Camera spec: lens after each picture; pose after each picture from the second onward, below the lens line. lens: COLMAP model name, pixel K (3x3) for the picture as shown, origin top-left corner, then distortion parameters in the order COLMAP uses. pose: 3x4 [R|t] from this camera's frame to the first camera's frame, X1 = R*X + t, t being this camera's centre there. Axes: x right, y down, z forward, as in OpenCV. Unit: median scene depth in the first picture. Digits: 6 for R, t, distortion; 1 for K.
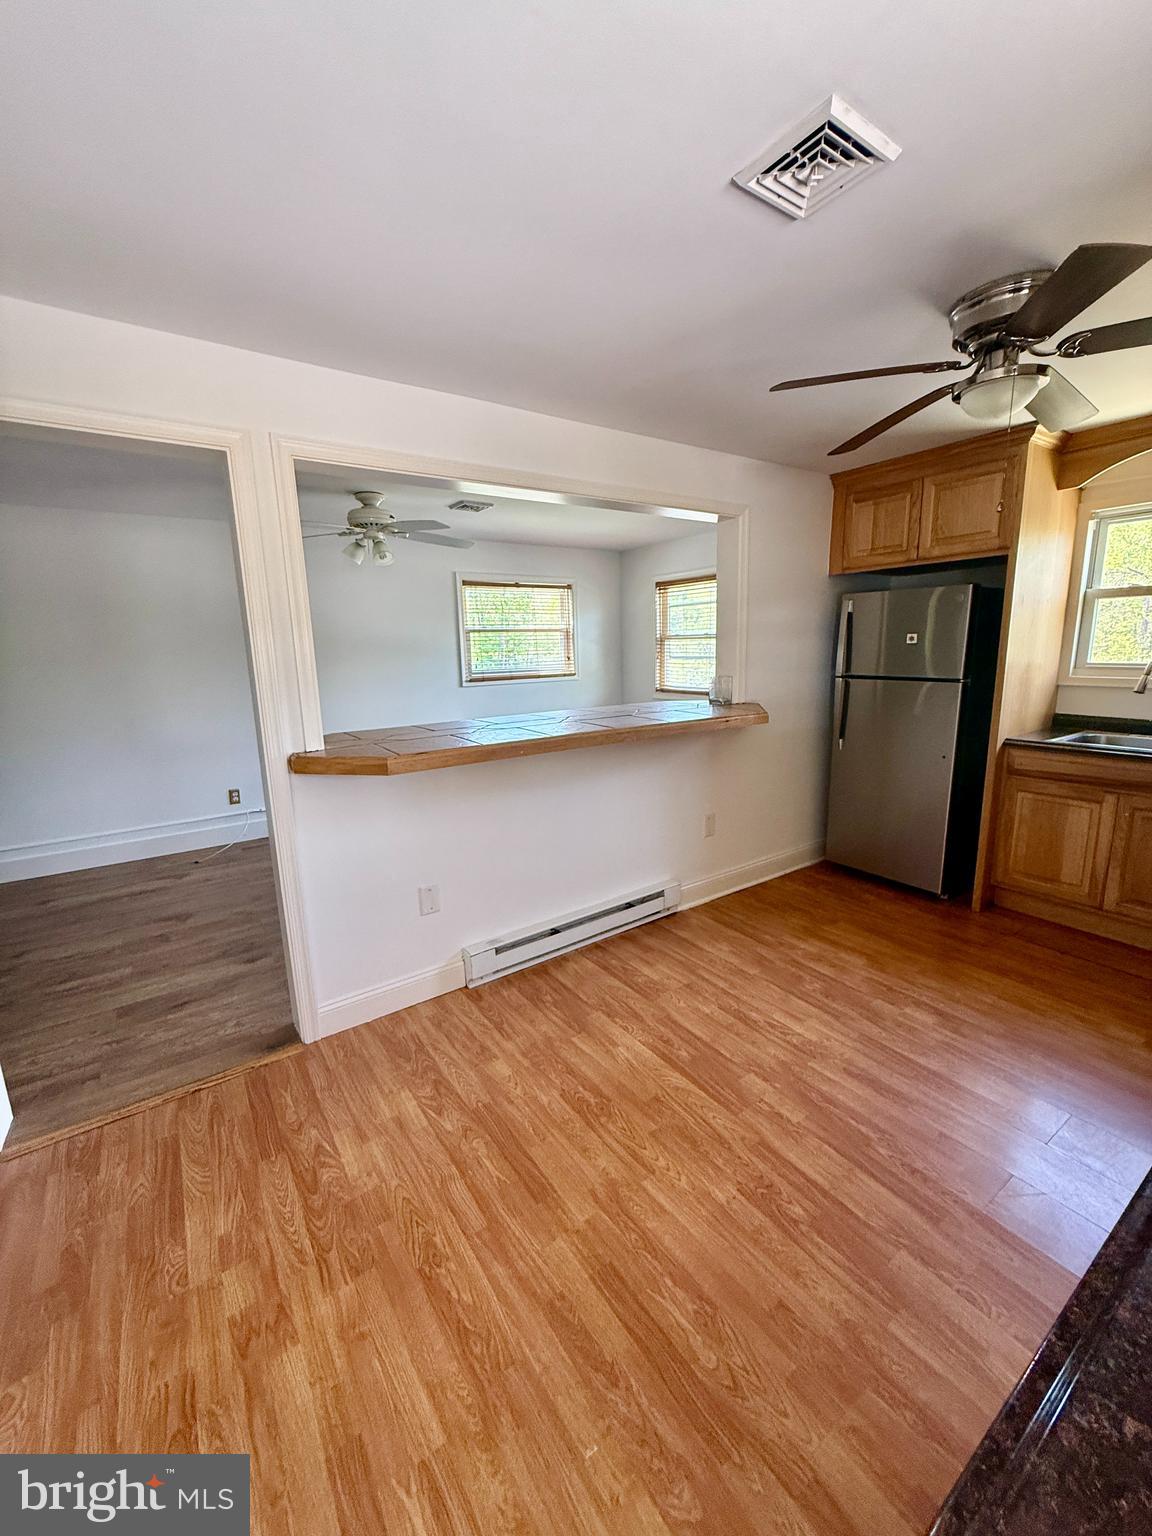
lens RADIAL K [[613.4, 0, 576.5], [0, 613.4, 762.3], [0, 0, 1]] dist [0.000840, -0.000081]
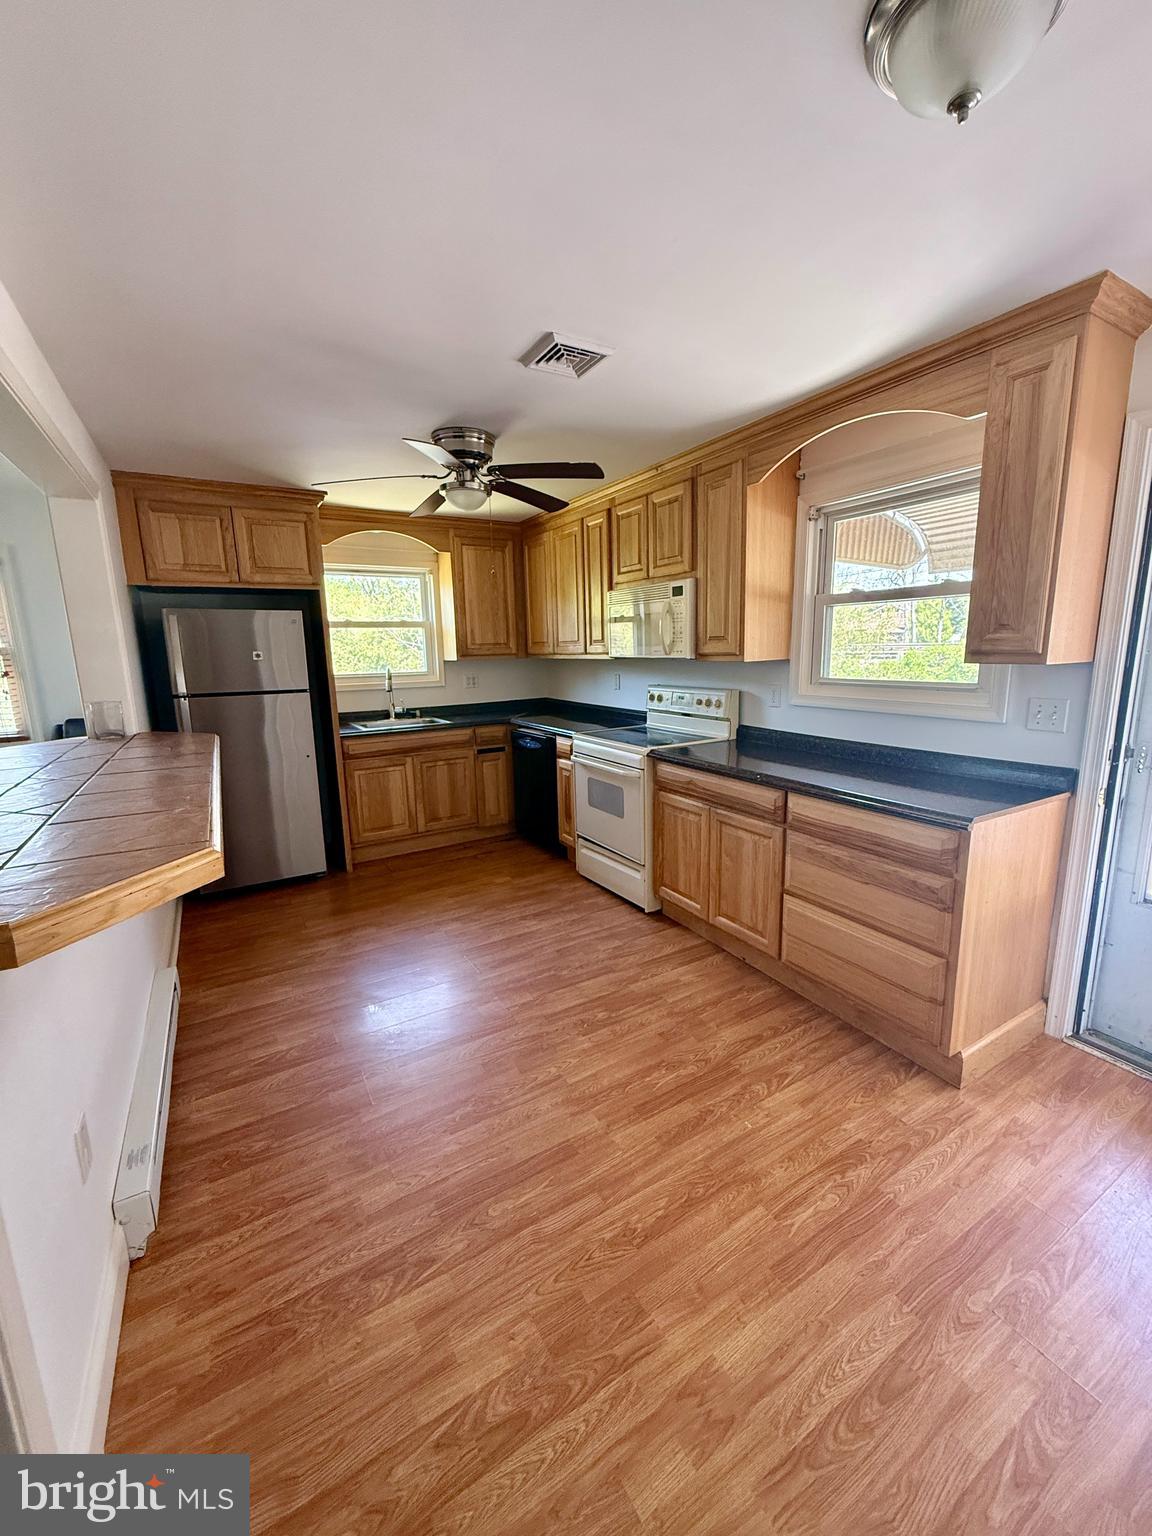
lens RADIAL K [[613.4, 0, 577.5], [0, 613.4, 765.3], [0, 0, 1]] dist [0.000840, -0.000081]
pose [[0.070862, -0.167180, 0.983377, -1.025351], [0.208187, 0.966622, 0.149330, -0.117655], [-0.975519, 0.194145, 0.103301, 0.750522]]
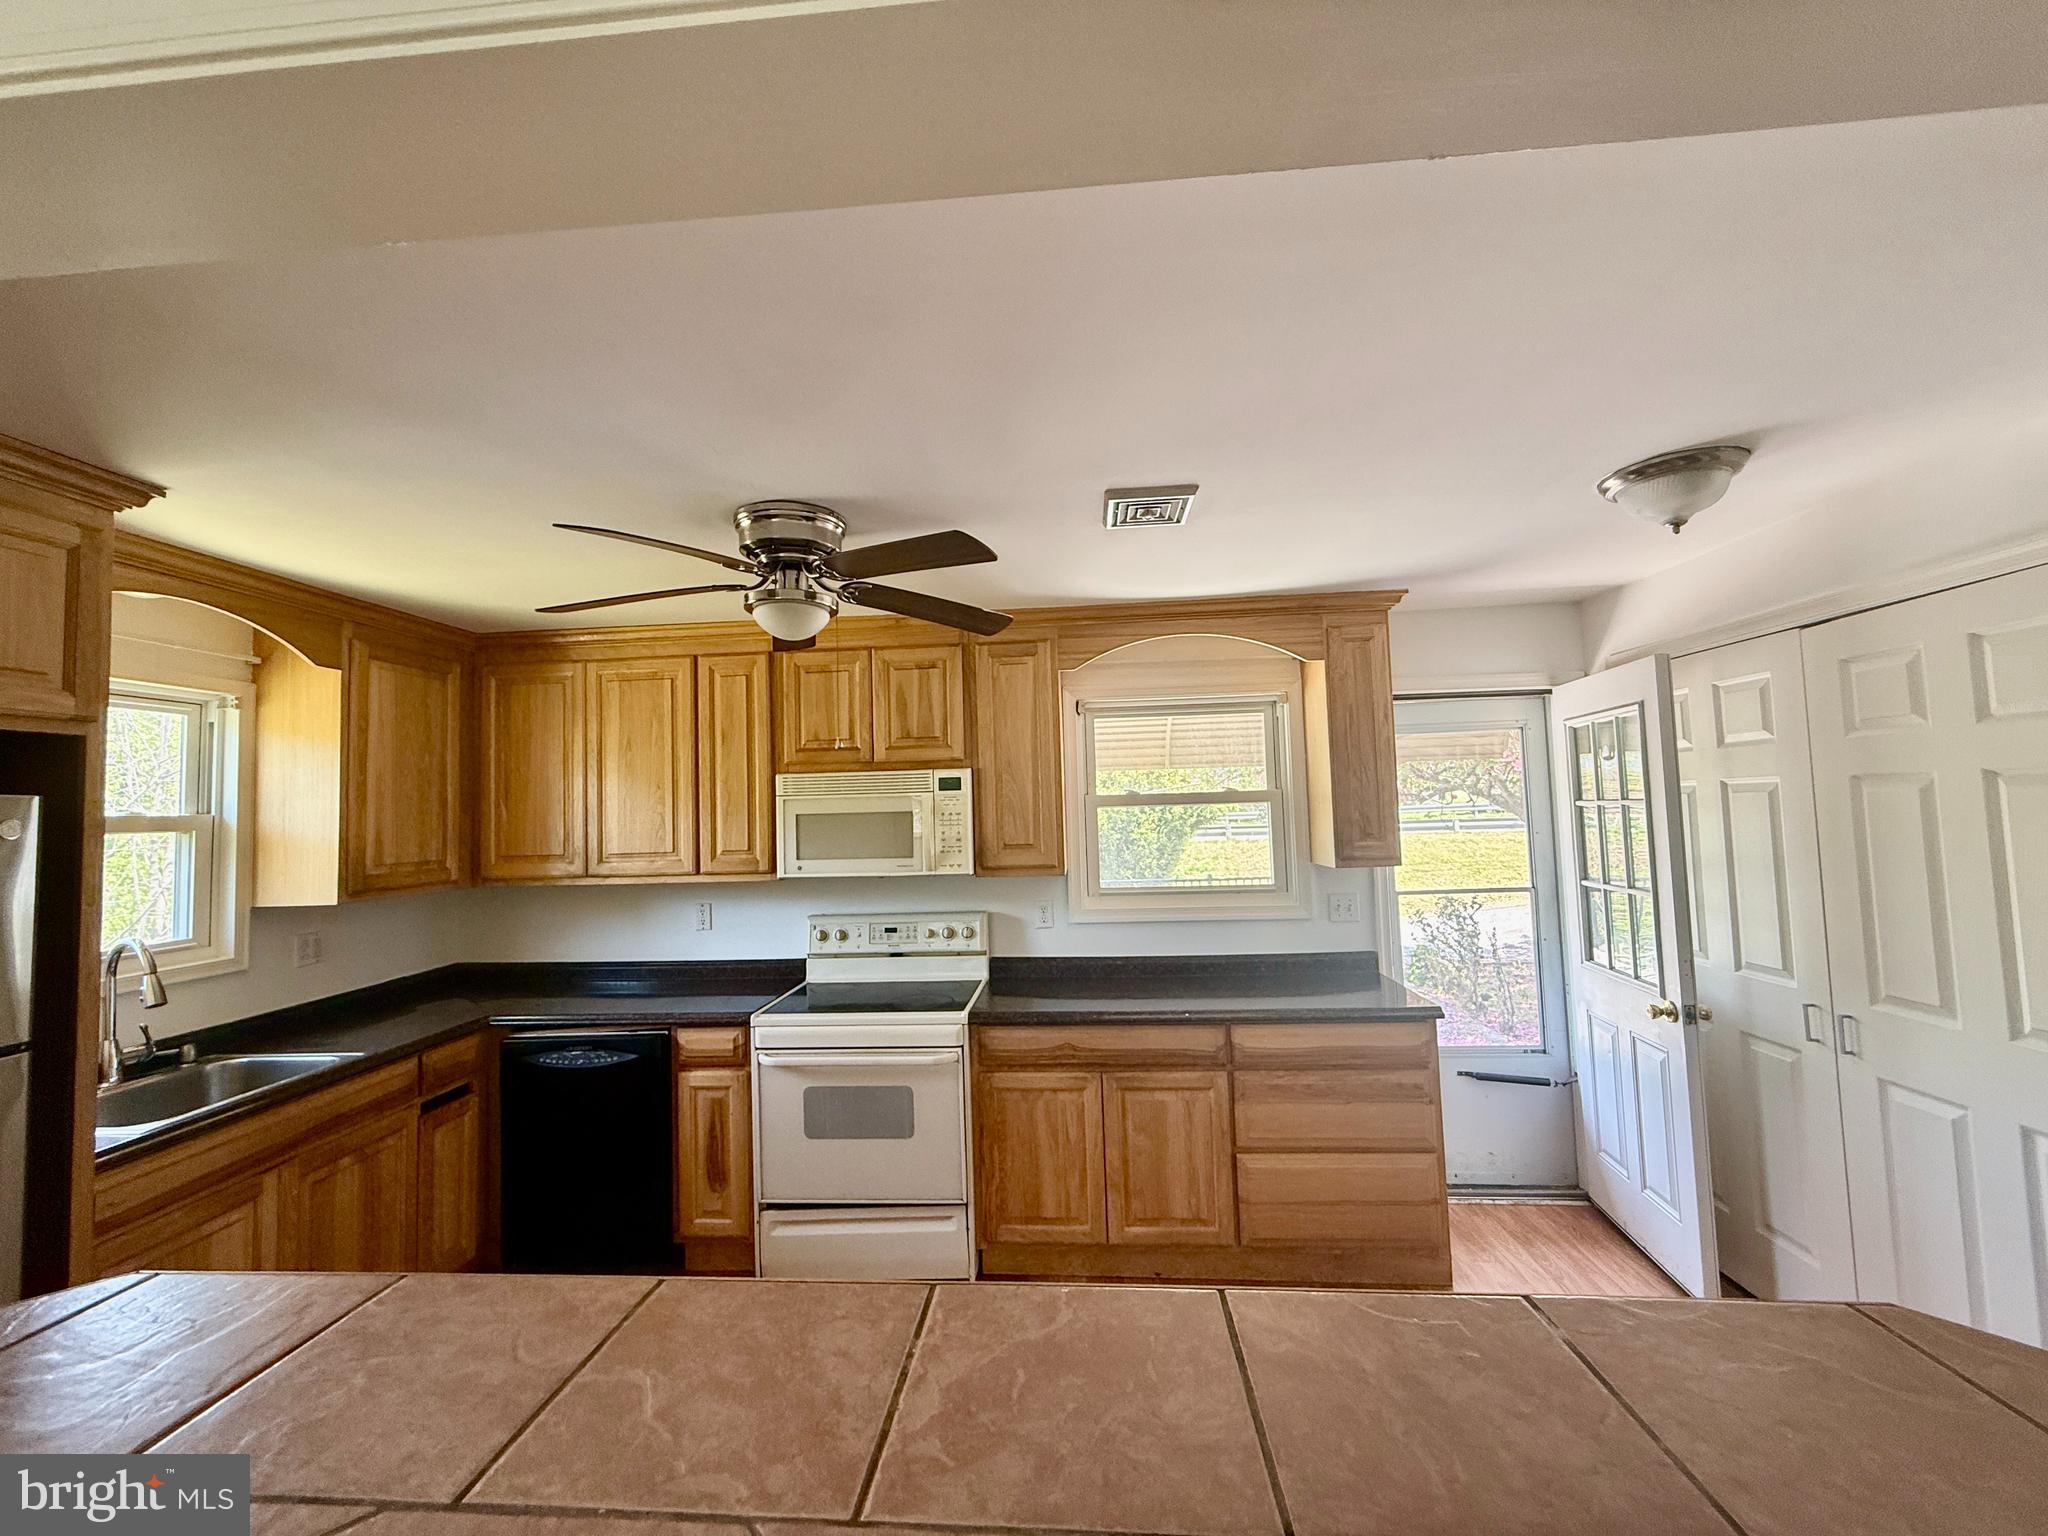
lens RADIAL K [[817.8, 0, 1022.1], [0, 817.8, 771.5], [0, 0, 1]] dist [0.000840, -0.000081]
pose [[-0.778233, 0.075732, 0.623392, -0.310271], [0.165341, 0.982386, 0.087065, -0.459055], [-0.605818, 0.170829, -0.777047, 1.893250]]
